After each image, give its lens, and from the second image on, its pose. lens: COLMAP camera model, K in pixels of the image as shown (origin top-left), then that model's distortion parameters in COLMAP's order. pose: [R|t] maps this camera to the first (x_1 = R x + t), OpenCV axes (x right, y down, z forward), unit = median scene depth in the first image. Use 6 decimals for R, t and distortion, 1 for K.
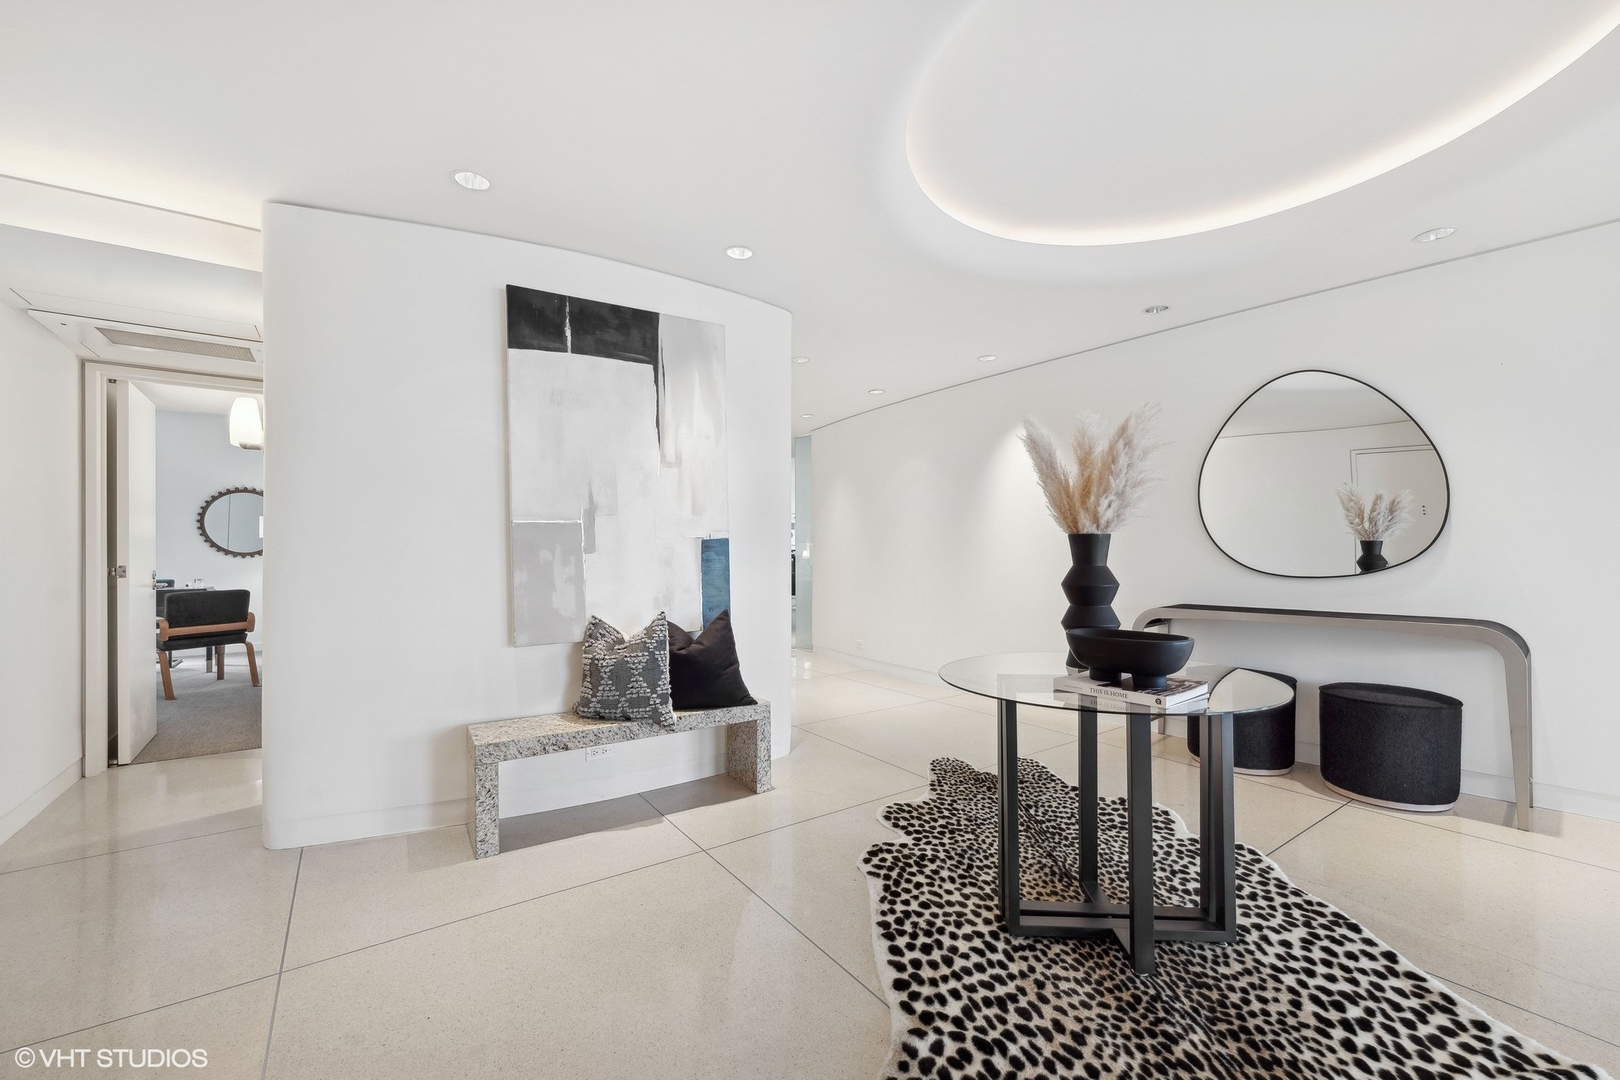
lens RADIAL K [[654.8, 0, 810.5], [0, 654.8, 552.2], [0, 0, 1]] dist [-0.002822, -0.000031]
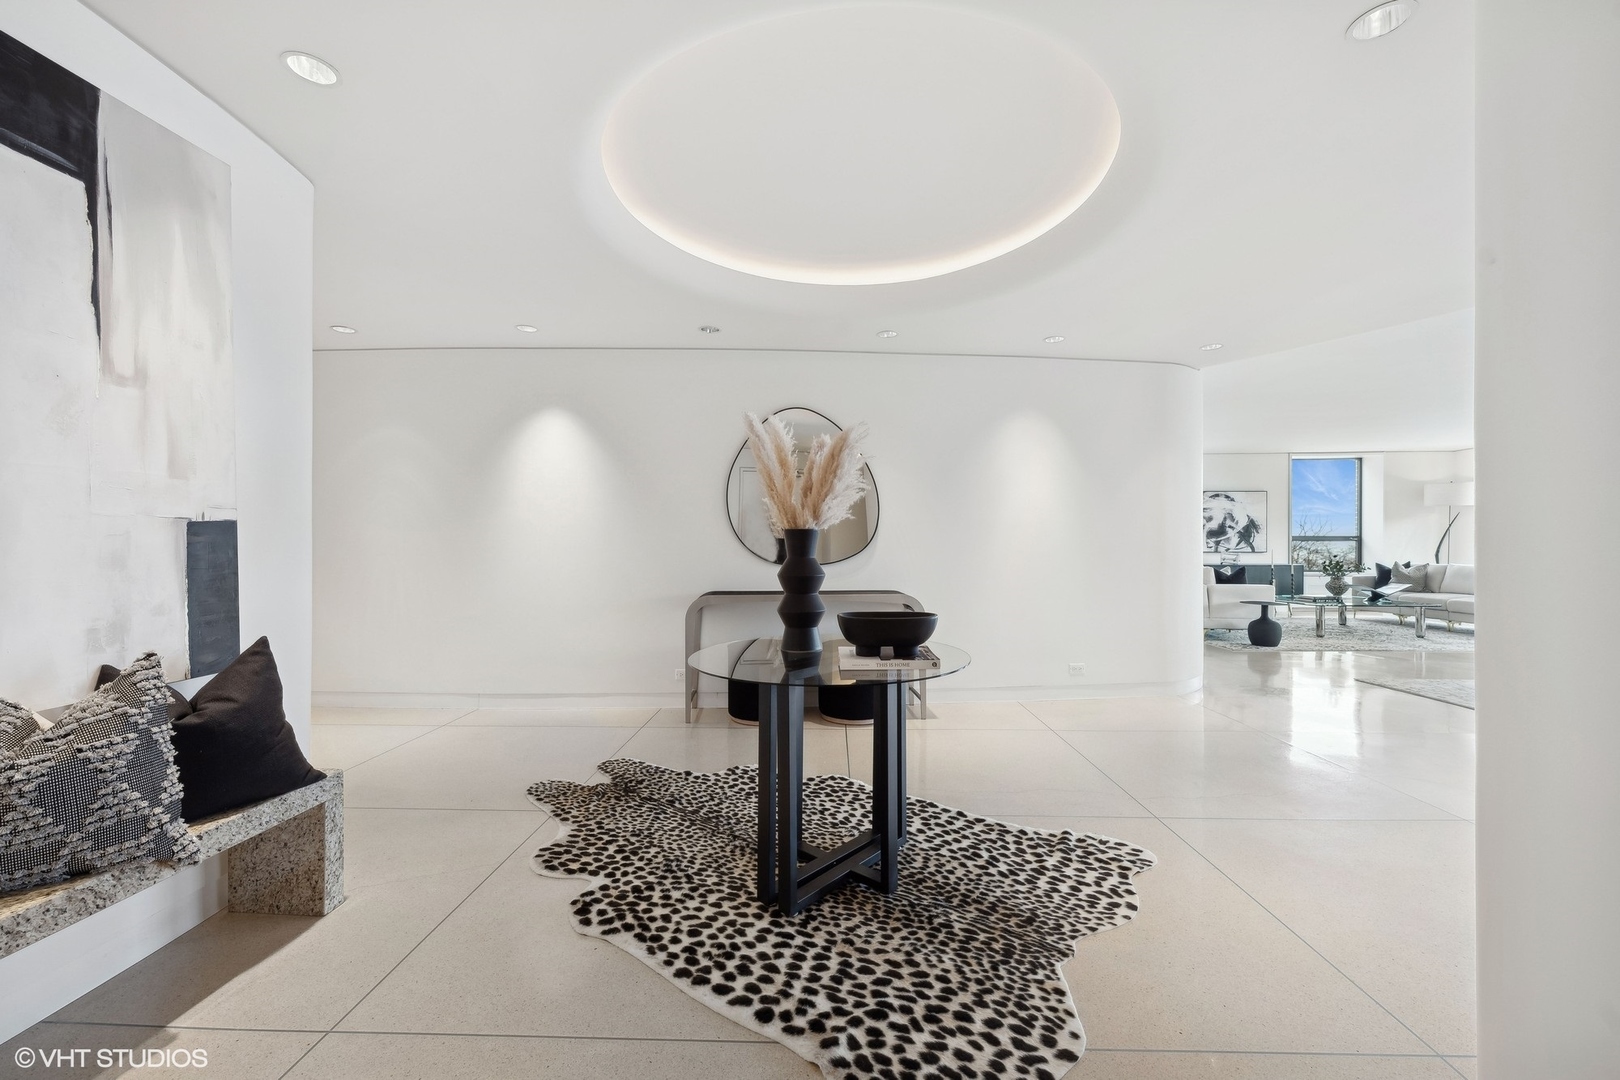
lens RADIAL K [[654.8, 0, 806.3], [0, 654.8, 547.5], [0, 0, 1]] dist [-0.002822, -0.000031]
pose [[0.592169, 0.001610, 0.805812, -0.418246], [-0.003597, 0.999993, 0.000645, 0.002000], [-0.805806, -0.003281, 0.592171, 0.301894]]
